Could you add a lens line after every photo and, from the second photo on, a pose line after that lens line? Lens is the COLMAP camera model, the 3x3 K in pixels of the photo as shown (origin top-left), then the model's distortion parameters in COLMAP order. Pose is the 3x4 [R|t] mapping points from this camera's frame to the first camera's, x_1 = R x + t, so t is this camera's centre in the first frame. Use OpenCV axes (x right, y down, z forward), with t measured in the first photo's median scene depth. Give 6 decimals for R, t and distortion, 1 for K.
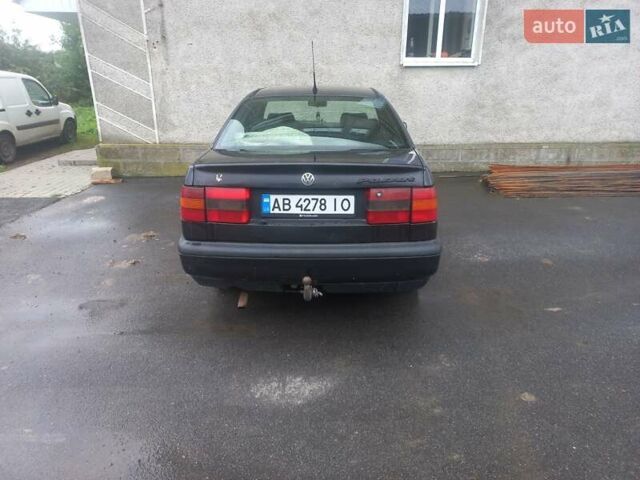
lens RADIAL K [[454.7, 0, 320.0], [0, 454.7, 240.0], [0, 0, 1]] dist [0.022555, 0.005073]
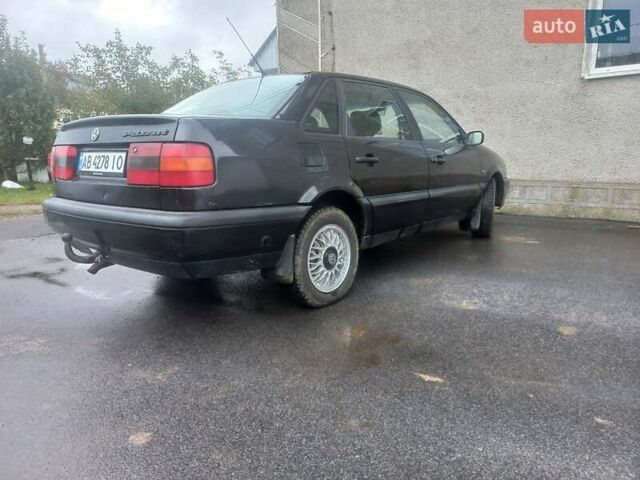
lens RADIAL K [[454.7, 0, 320.0], [0, 454.7, 240.0], [0, 0, 1]] dist [0.022555, 0.005073]
pose [[0.791247, 0.112499, -0.601059, 0.928296], [-0.194842, 0.978082, -0.073429, 0.061320], [0.579624, 0.175212, 0.795824, 0.532818]]
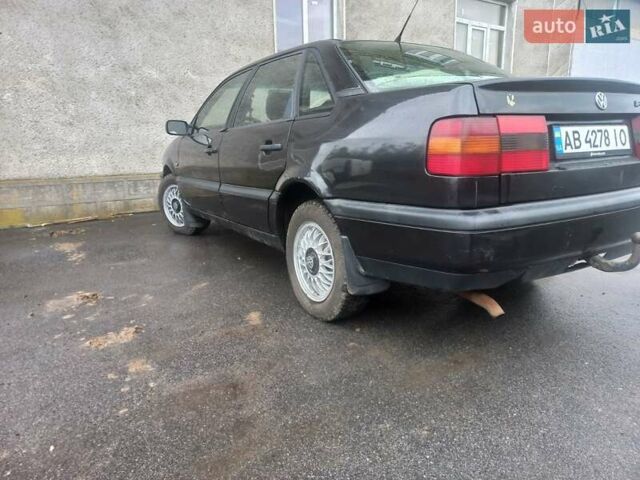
lens RADIAL K [[454.7, 0, 320.0], [0, 454.7, 240.0], [0, 0, 1]] dist [0.022555, 0.005073]
pose [[0.843642, -0.135003, 0.519655, -0.794622], [0.197127, 0.978160, -0.065910, 0.041578], [-0.499408, 0.158042, 0.851830, 0.619035]]
